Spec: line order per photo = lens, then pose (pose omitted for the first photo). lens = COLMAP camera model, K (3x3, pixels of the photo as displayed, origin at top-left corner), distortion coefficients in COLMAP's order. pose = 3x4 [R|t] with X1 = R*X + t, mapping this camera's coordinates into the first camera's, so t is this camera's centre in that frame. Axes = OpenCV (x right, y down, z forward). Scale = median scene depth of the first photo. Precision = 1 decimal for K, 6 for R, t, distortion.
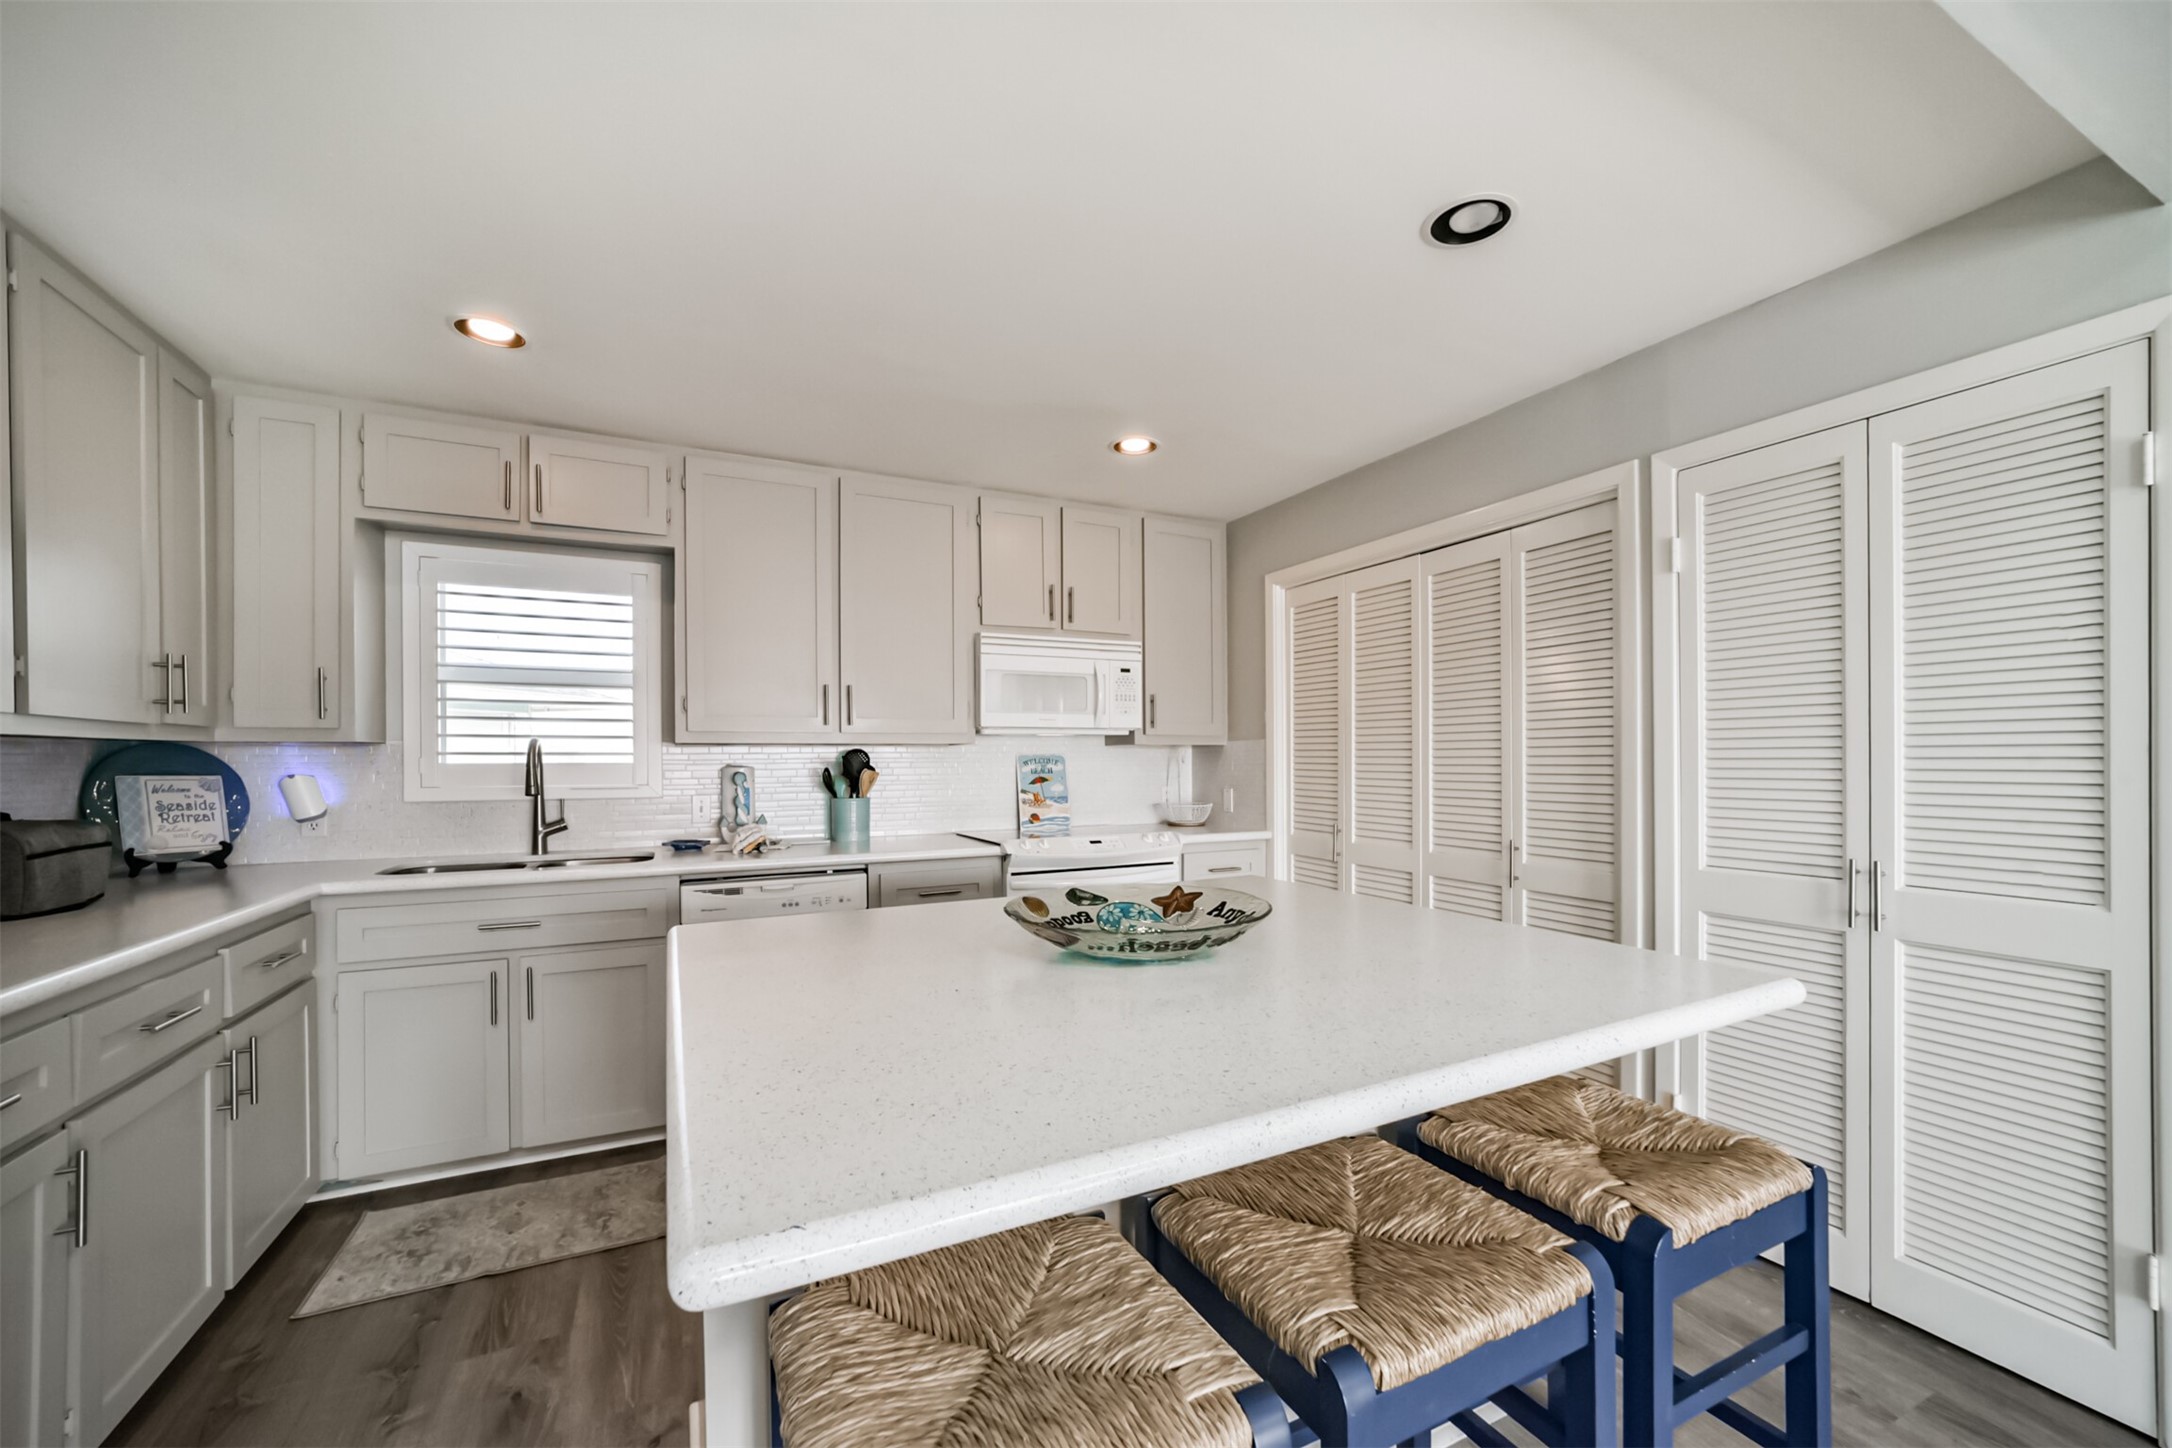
lens RADIAL K [[845.2, 0, 1088.4], [0, 845.2, 763.2], [0, 0, 1]] dist [-0.022036, 0.009340]
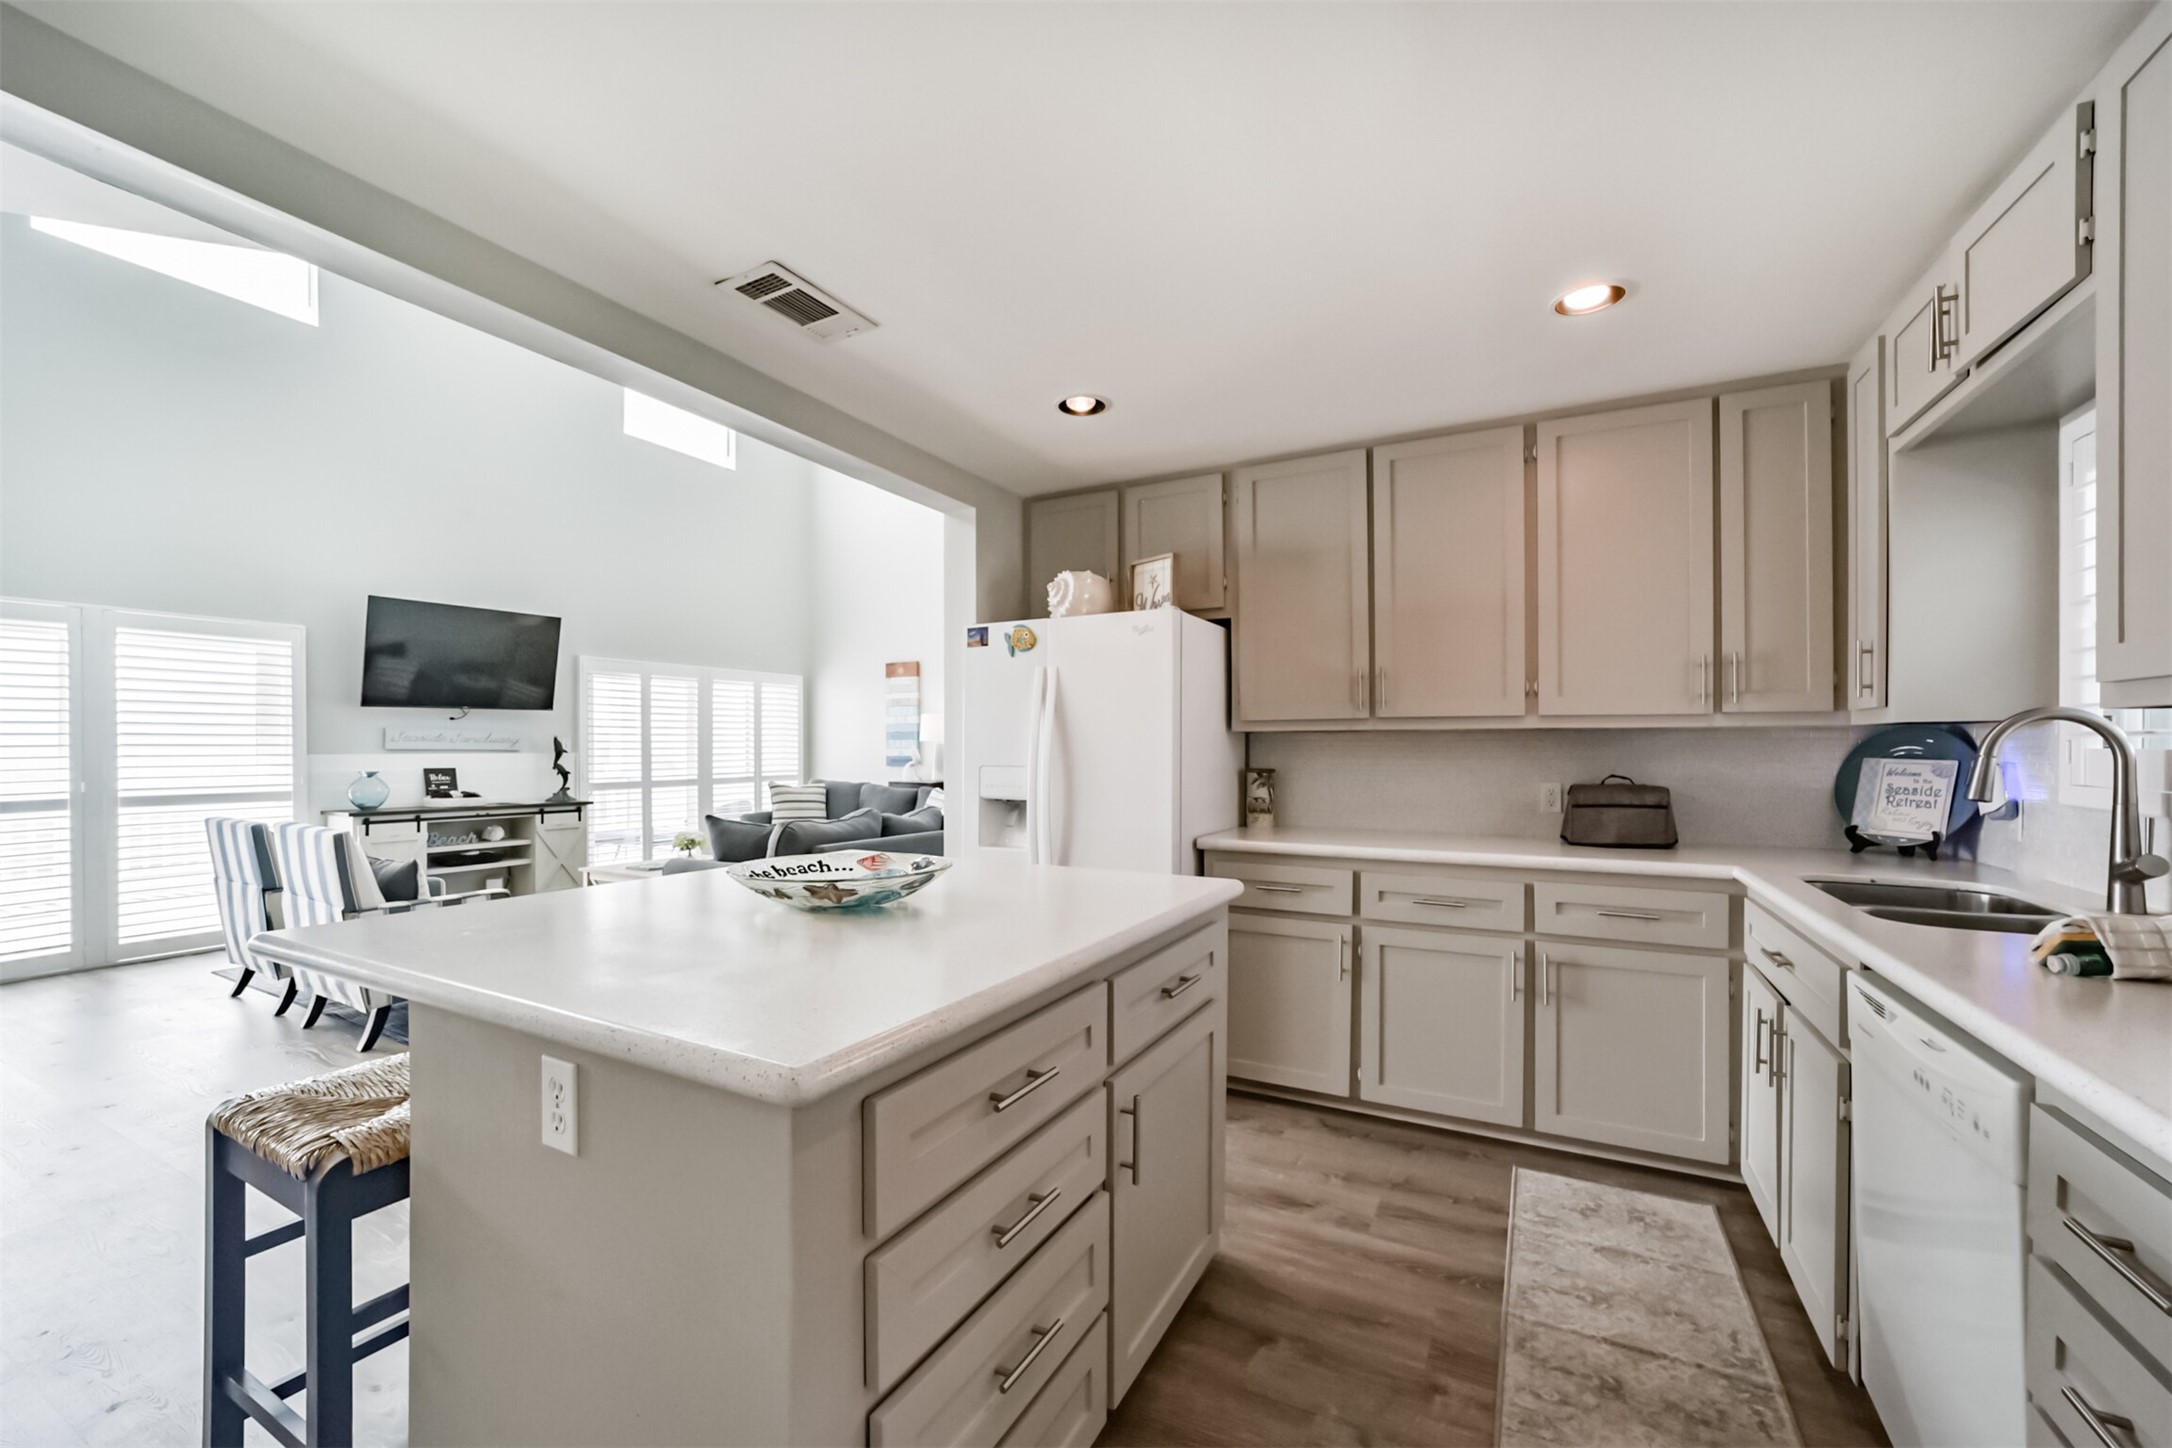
lens RADIAL K [[855.7, 0, 1091.4], [0, 855.7, 749.7], [0, 0, 1]] dist [-0.027572, 0.009069]
pose [[-0.808056, 0.007197, -0.589061, 0.250796], [0.000092, 0.999927, 0.012091, -0.007779], [0.589105, 0.009716, -0.807998, 1.128450]]
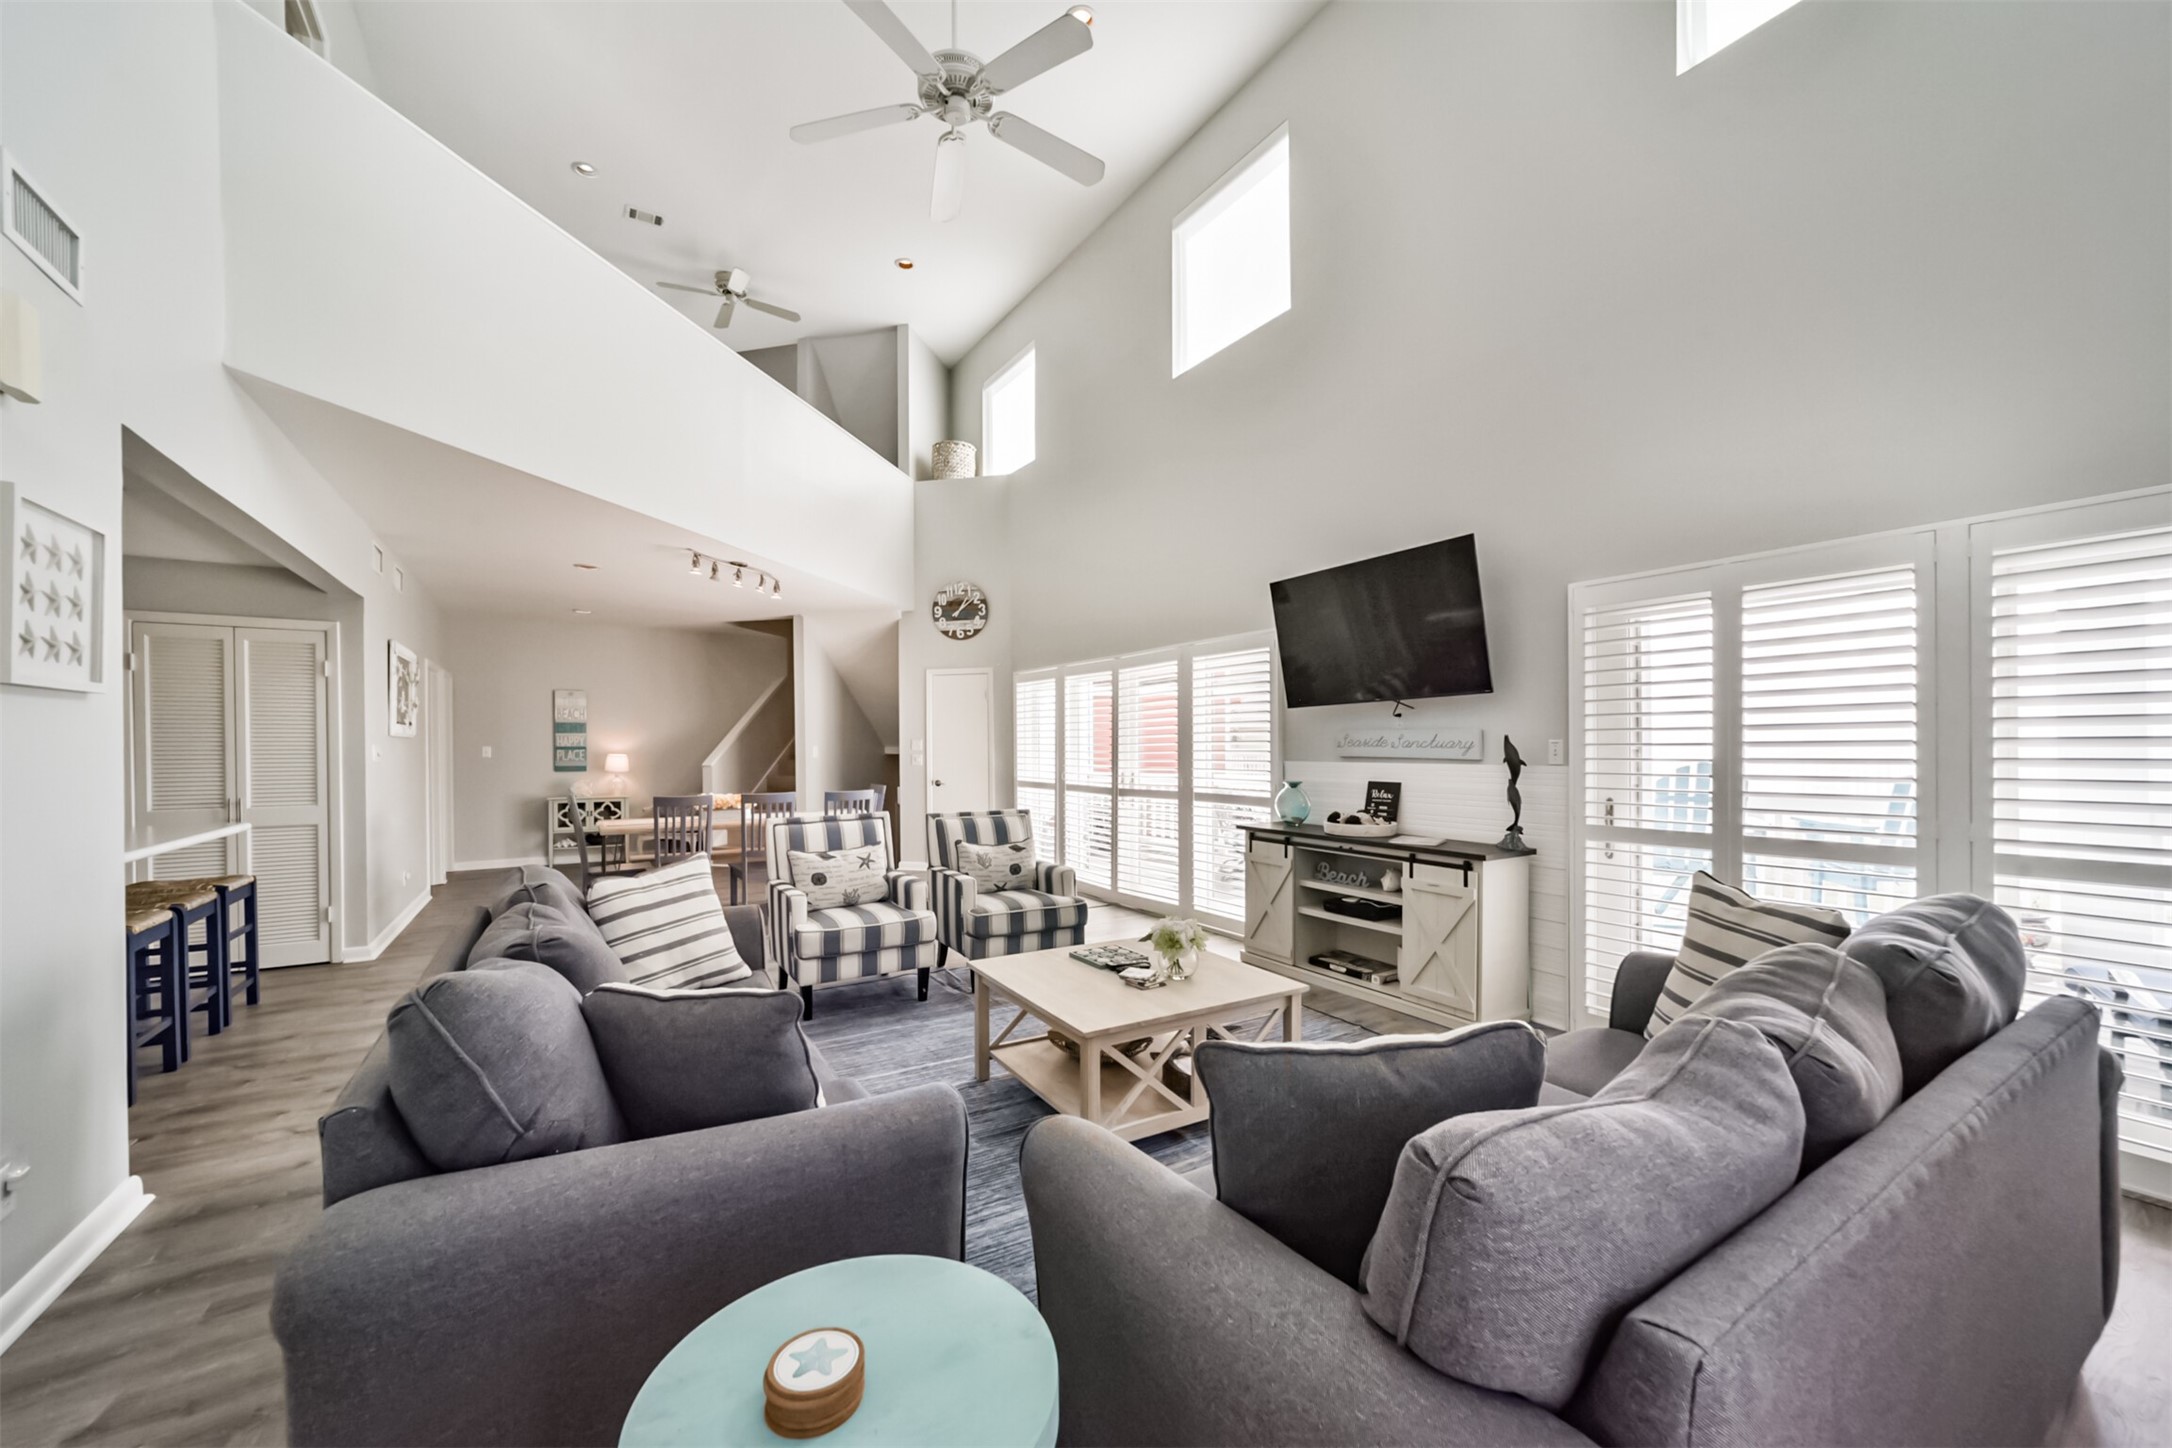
lens RADIAL K [[855.7, 0, 1091.4], [0, 855.7, 749.7], [0, 0, 1]] dist [-0.027572, 0.009069]
pose [[-0.099348, 0.002762, 0.995049, -1.291655], [0.010585, 0.999942, -0.001718, 0.000173], [-0.994996, 0.010362, -0.099371, -0.925564]]
